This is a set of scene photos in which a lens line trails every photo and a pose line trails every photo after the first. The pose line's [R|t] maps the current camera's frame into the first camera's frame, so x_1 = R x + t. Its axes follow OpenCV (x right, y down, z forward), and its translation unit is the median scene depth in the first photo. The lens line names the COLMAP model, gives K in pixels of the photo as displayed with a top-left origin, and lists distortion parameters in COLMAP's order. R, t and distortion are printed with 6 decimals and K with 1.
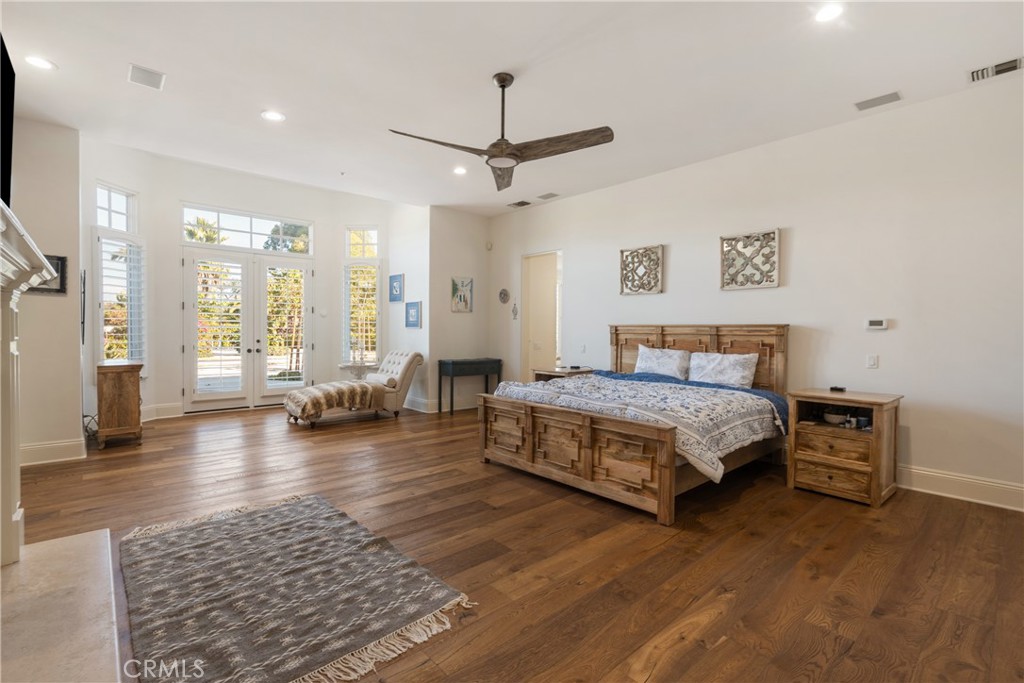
lens RADIAL K [[468.5, 0, 506.8], [0, 468.5, 332.3], [0, 0, 1]] dist [0.000516, 0.000336]
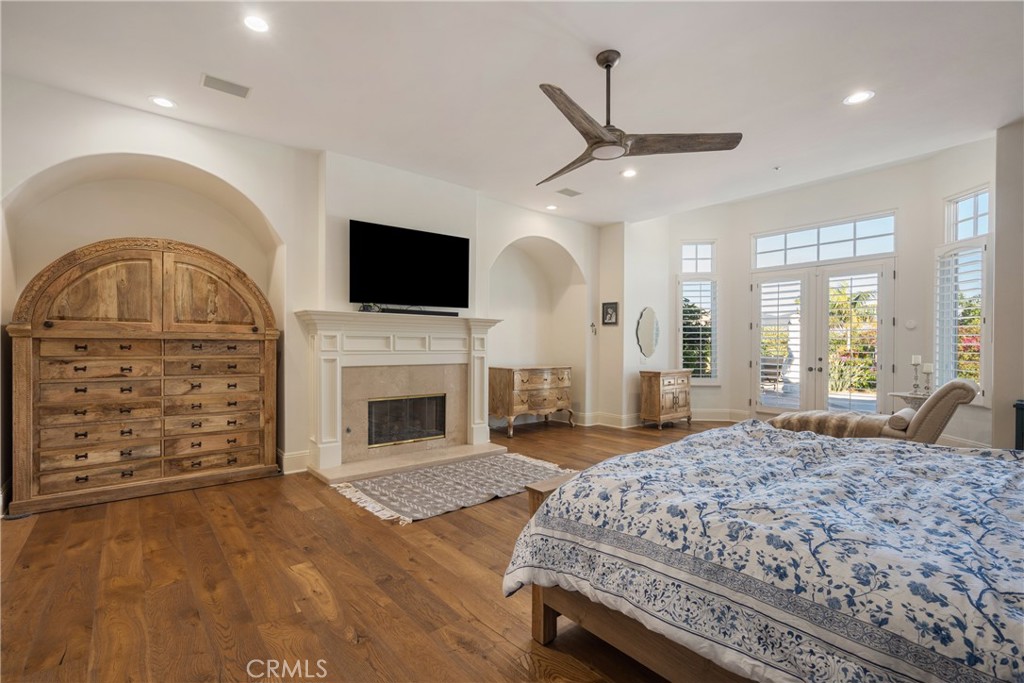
lens RADIAL K [[468.5, 0, 506.6], [0, 468.5, 351.2], [0, 0, 1]] dist [0.000516, 0.000336]
pose [[-0.053582, 0.001515, -0.998562, 1.167172], [-0.005691, 0.999982, 0.001823, 0.012344], [0.998547, 0.005781, -0.053572, 1.158928]]
